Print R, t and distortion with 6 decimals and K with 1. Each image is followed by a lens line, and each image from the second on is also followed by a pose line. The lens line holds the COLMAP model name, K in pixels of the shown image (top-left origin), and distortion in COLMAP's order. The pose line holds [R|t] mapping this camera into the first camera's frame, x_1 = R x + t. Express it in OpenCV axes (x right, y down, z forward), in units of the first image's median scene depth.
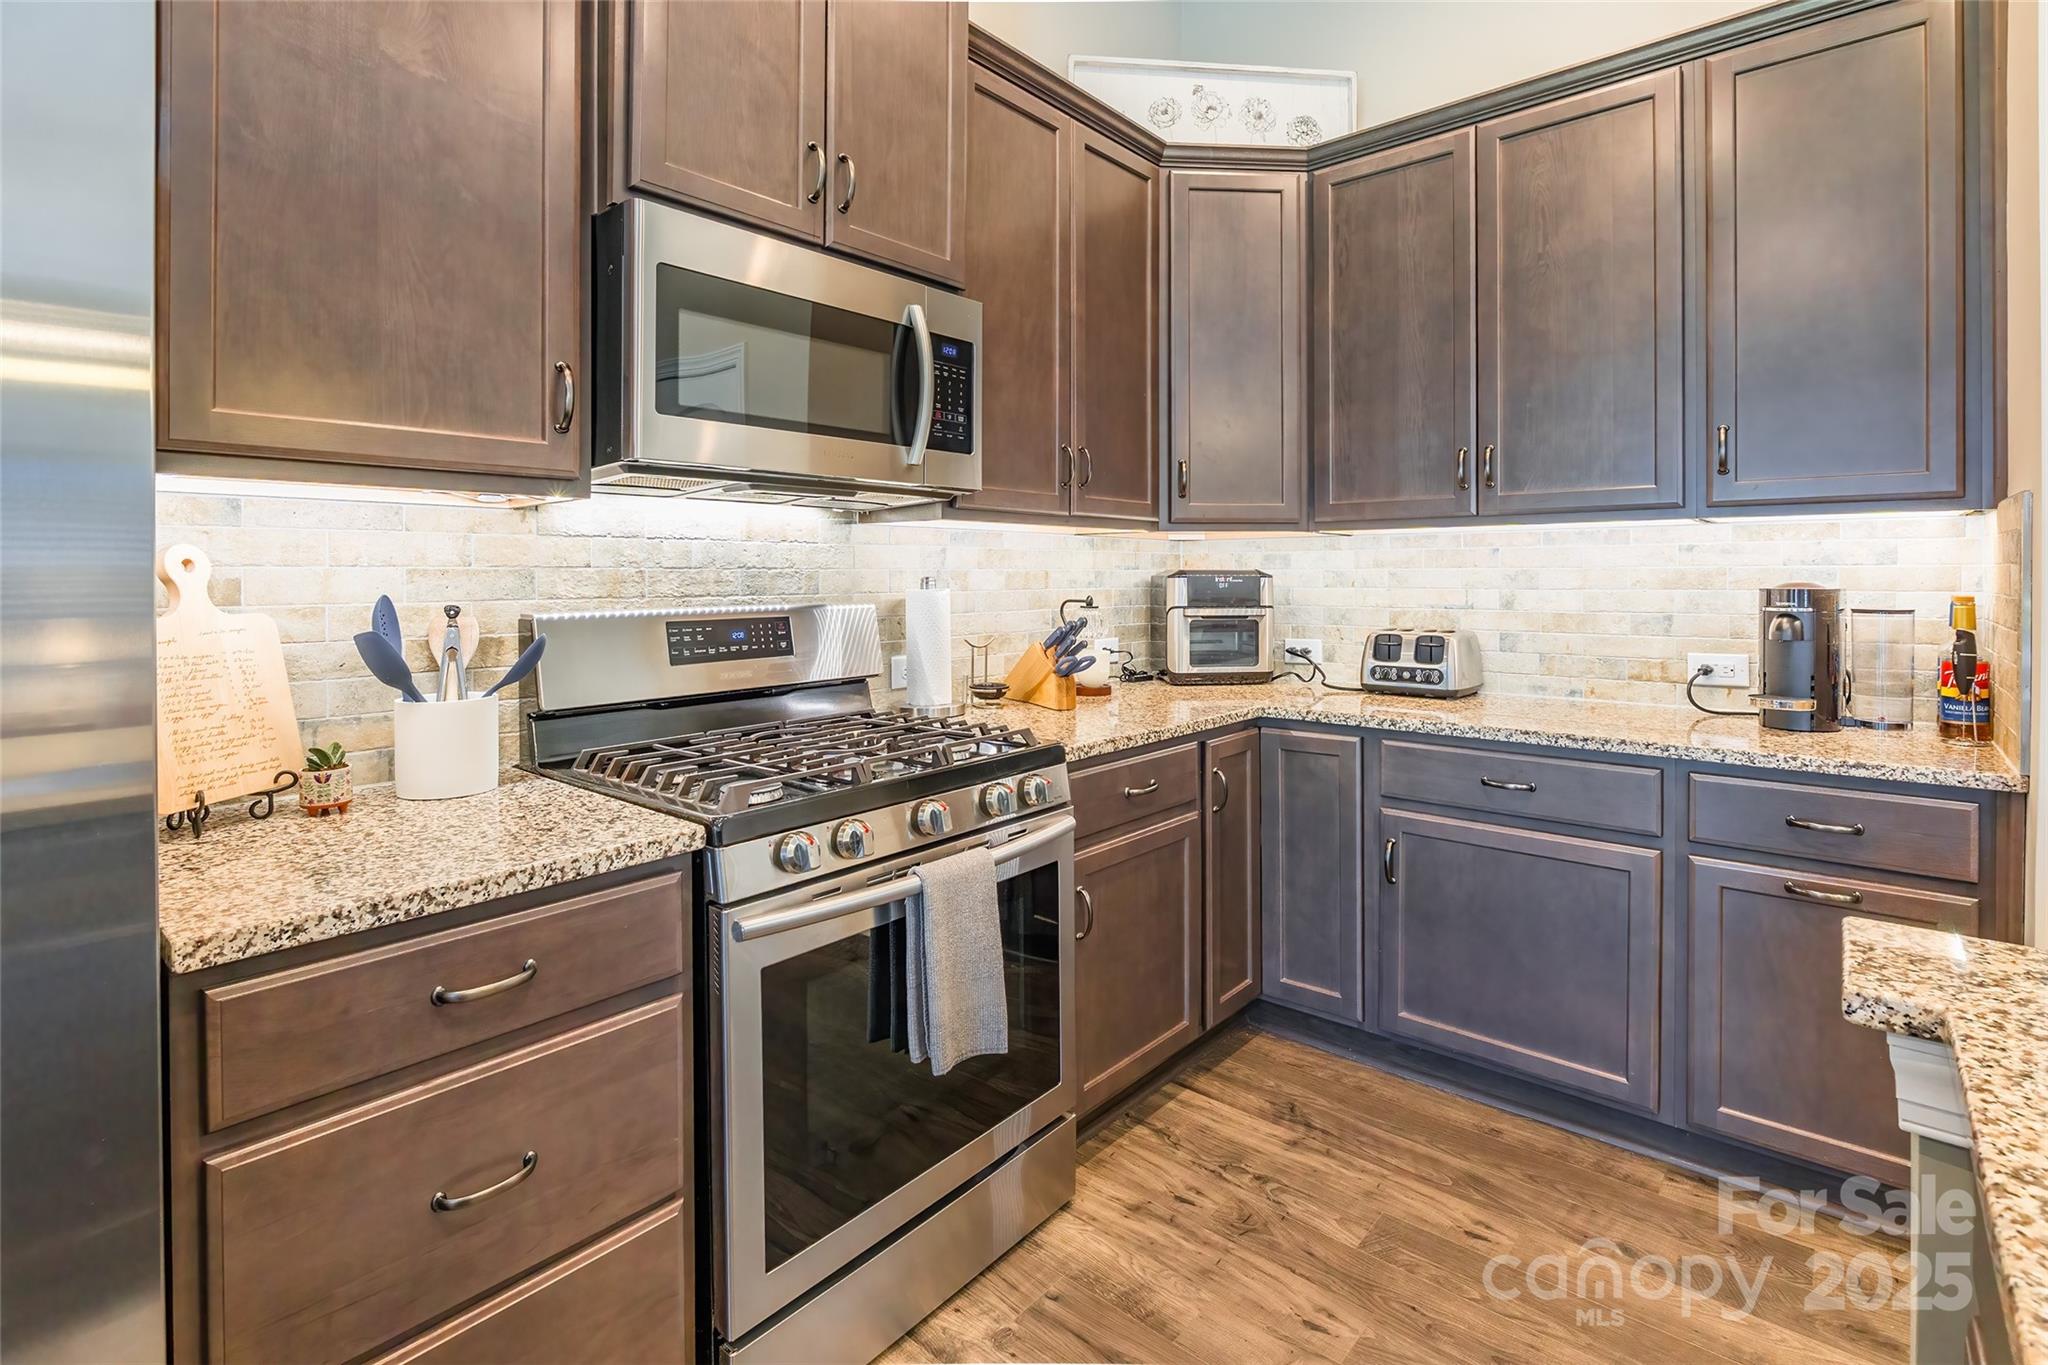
lens RADIAL K [[938.2, 0, 1059.8], [0, 938.2, 568.2], [0, 0, 1]] dist [-0.005589, -0.001824]
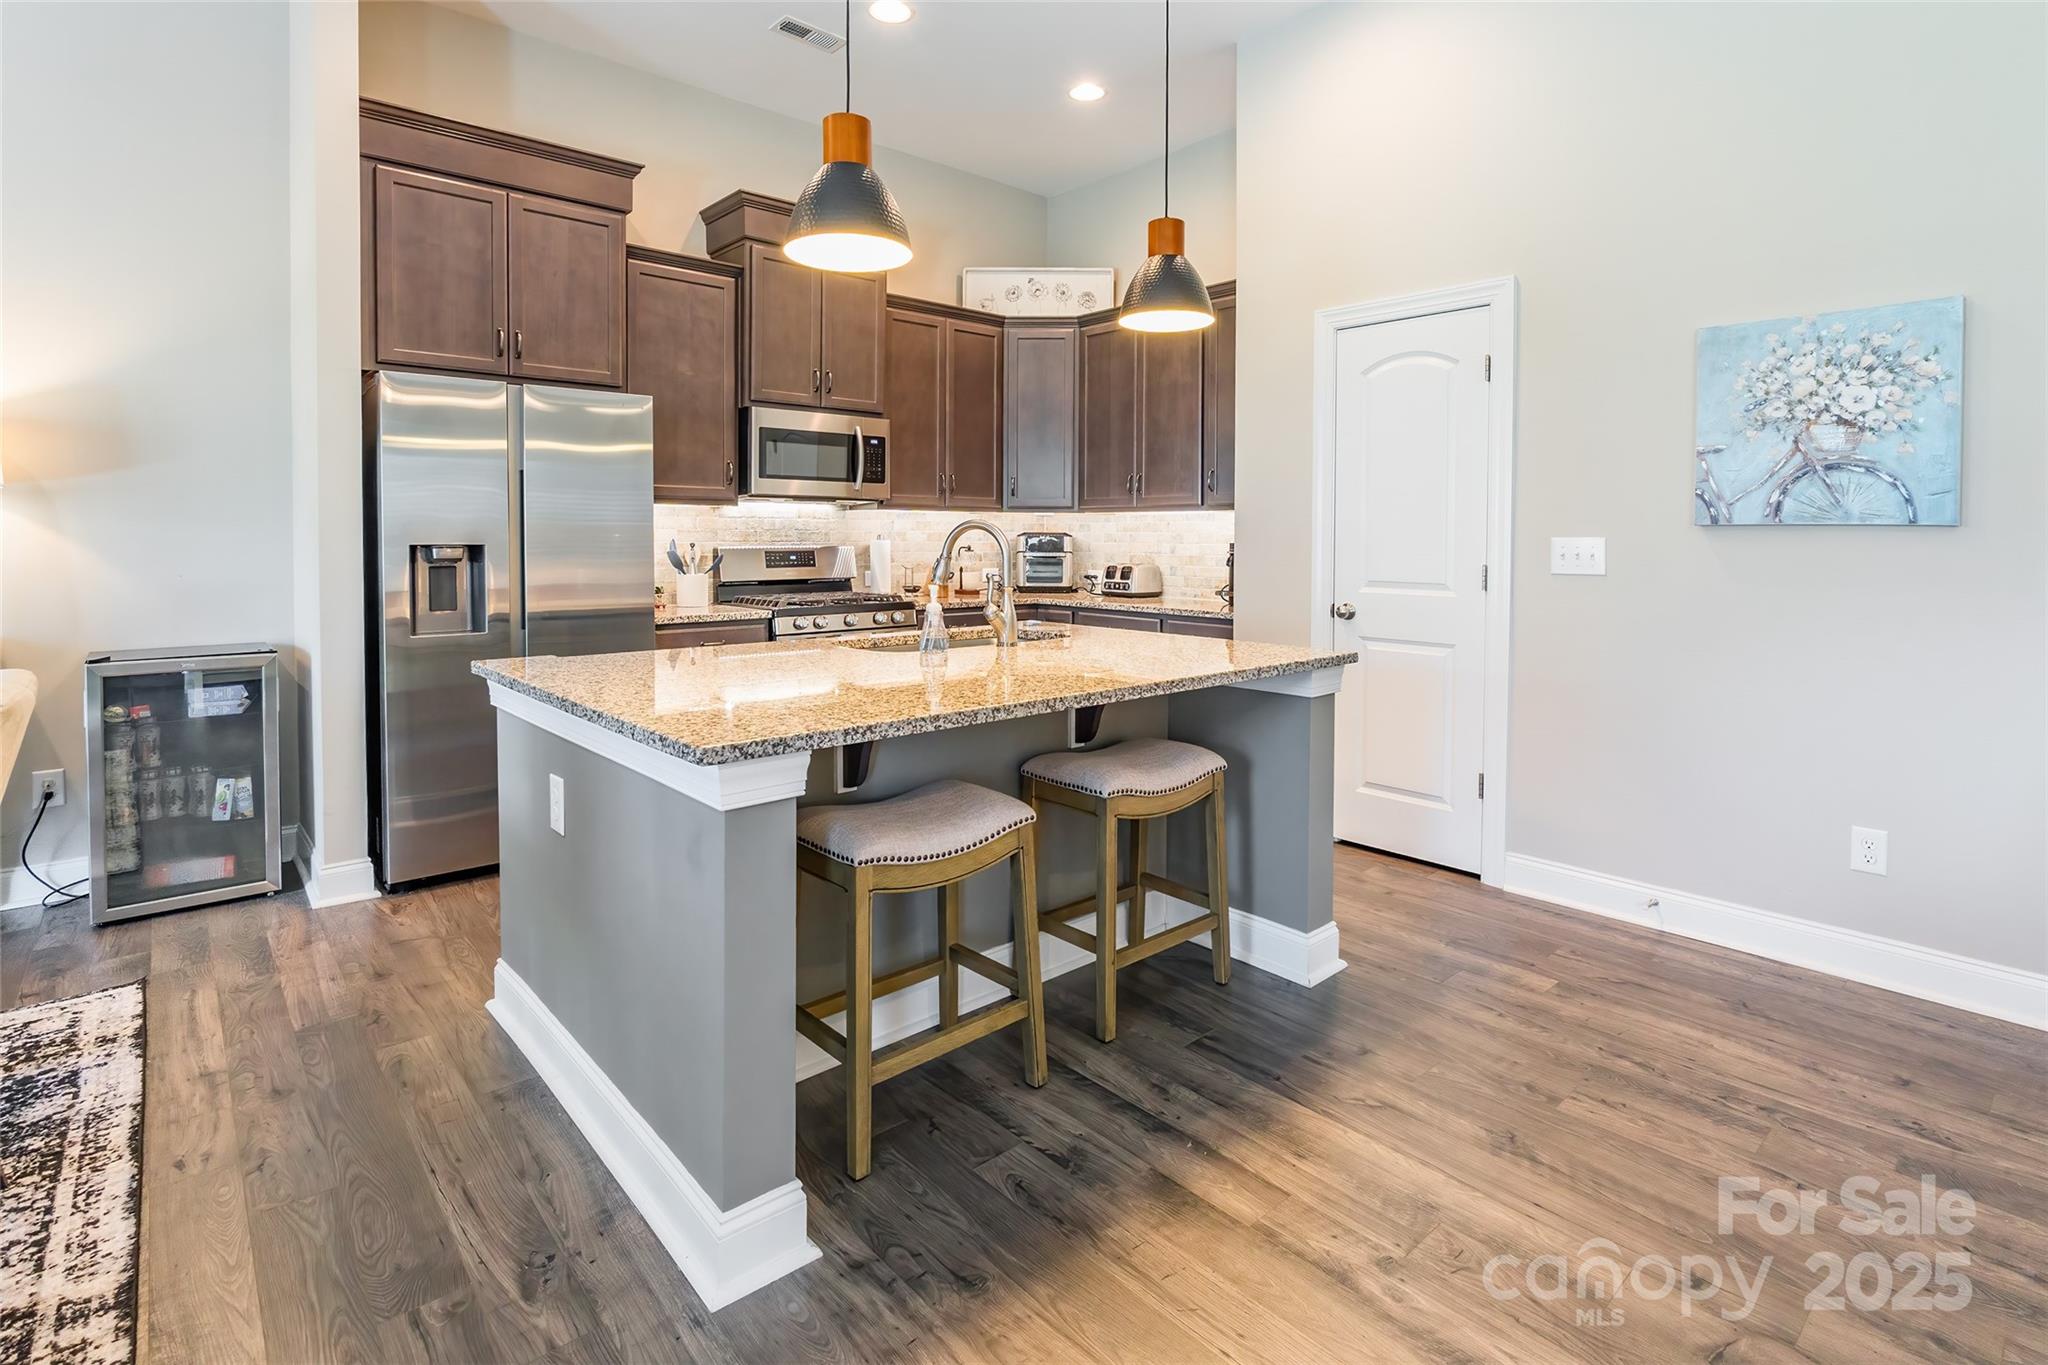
lens RADIAL K [[993.2, 0, 1011.6], [0, 993.2, 558.1], [0, 0, 1]] dist [-0.012350, 0.001031]
pose [[0.983298, 0.013810, -0.181481, 0.566488], [-0.008047, 0.999441, 0.032455, -0.012846], [0.181827, -0.030452, 0.982859, -1.187559]]
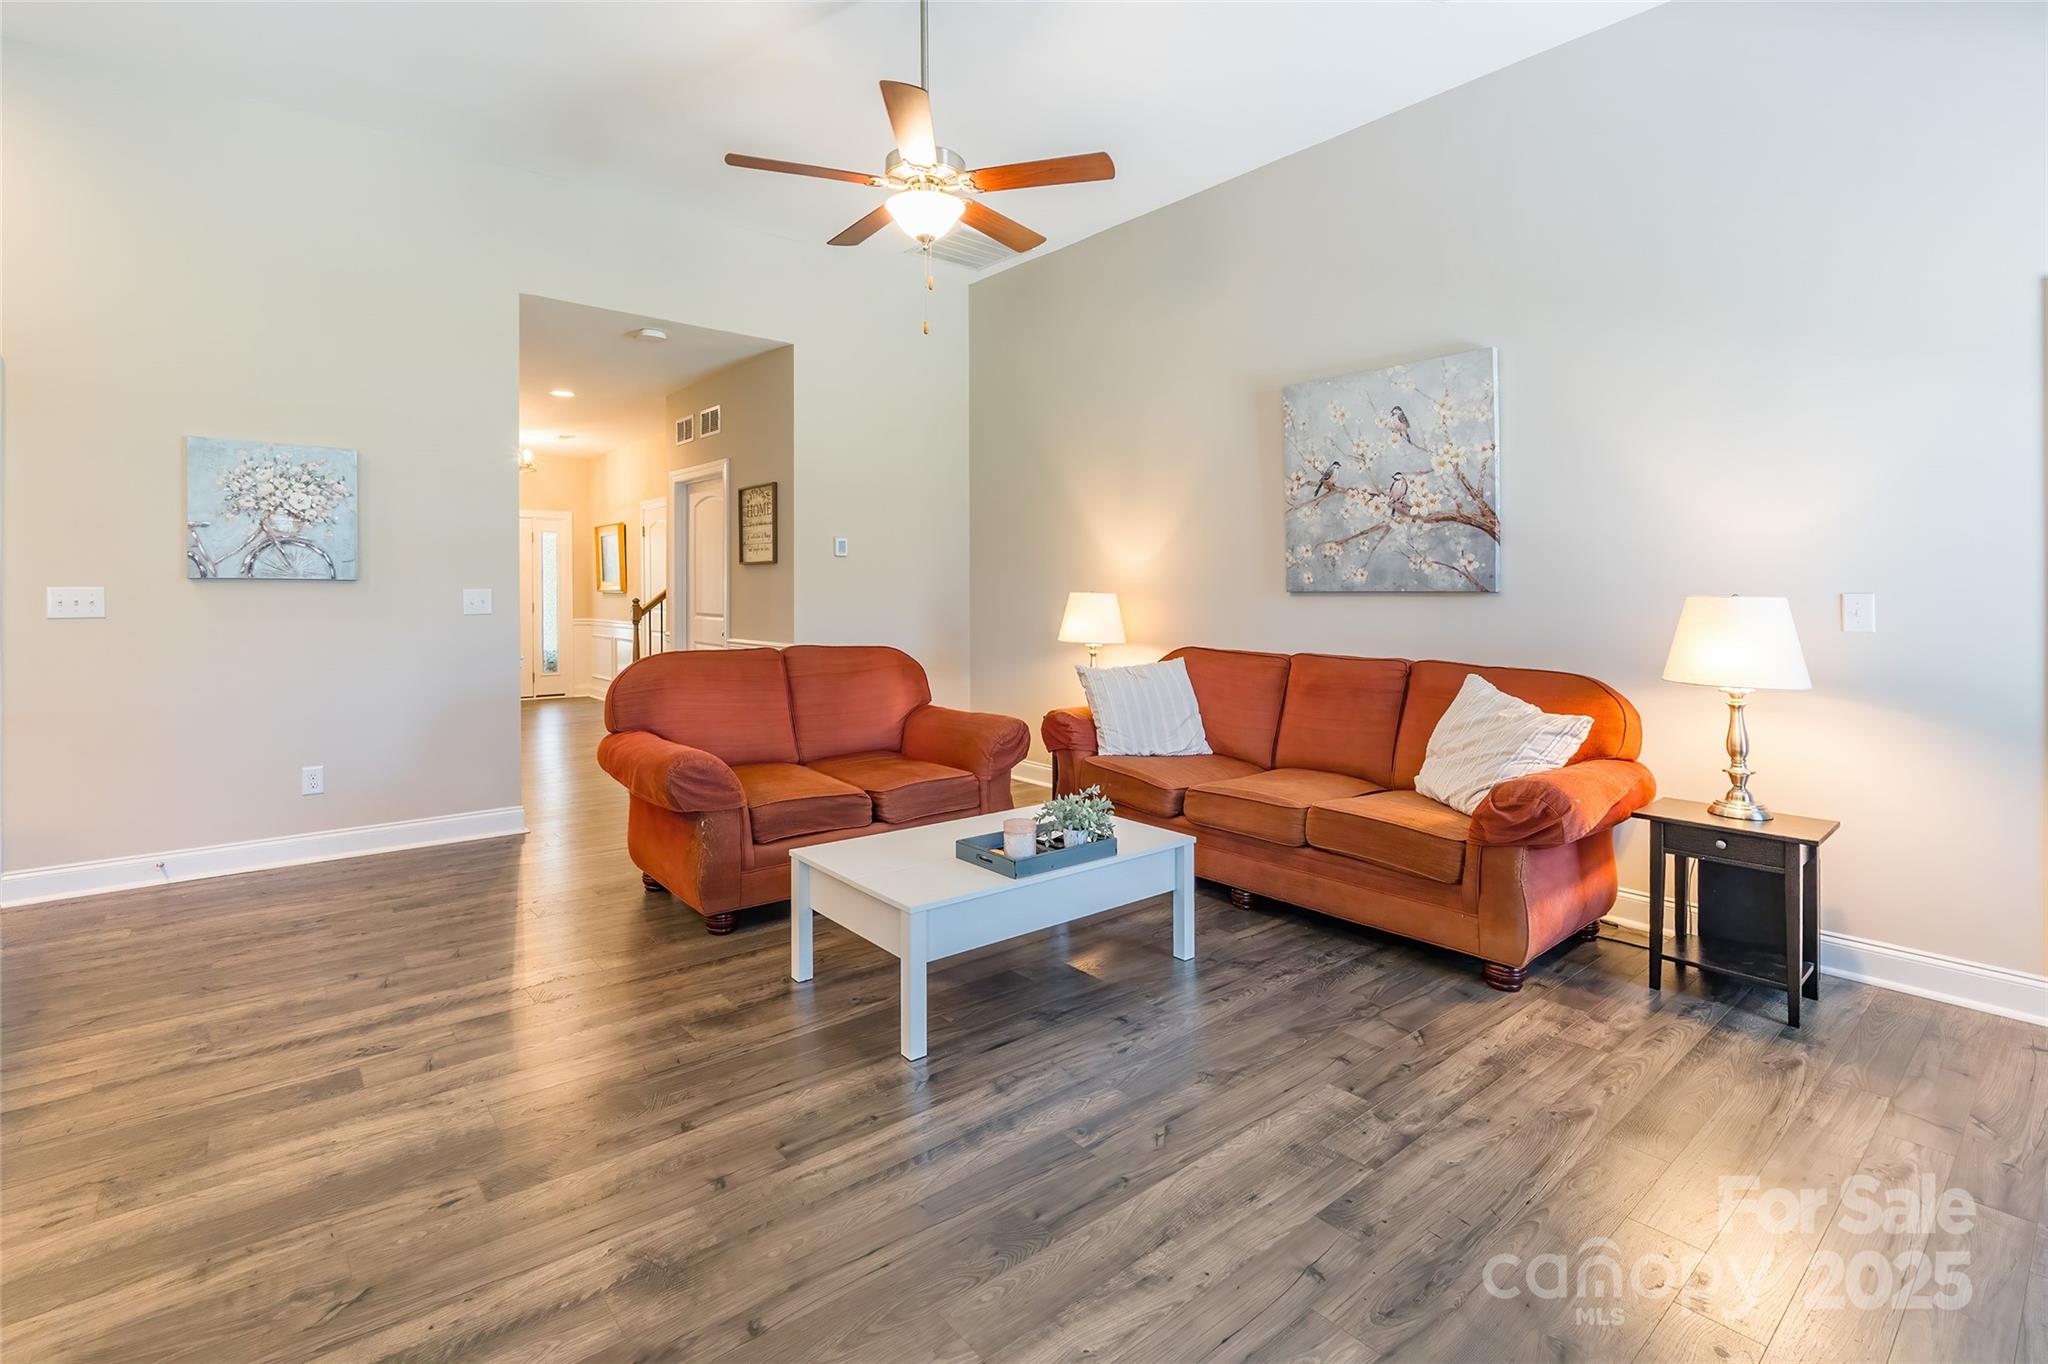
lens RADIAL K [[951.2, 0, 1045.5], [0, 951.2, 615.2], [0, 0, 1]] dist [-0.000067, -0.000874]
pose [[0.189144, -0.015025, 0.981834, -0.112388], [-0.017820, 0.999666, 0.018731, -0.013393], [-0.981788, -0.021040, 0.188813, -1.559272]]
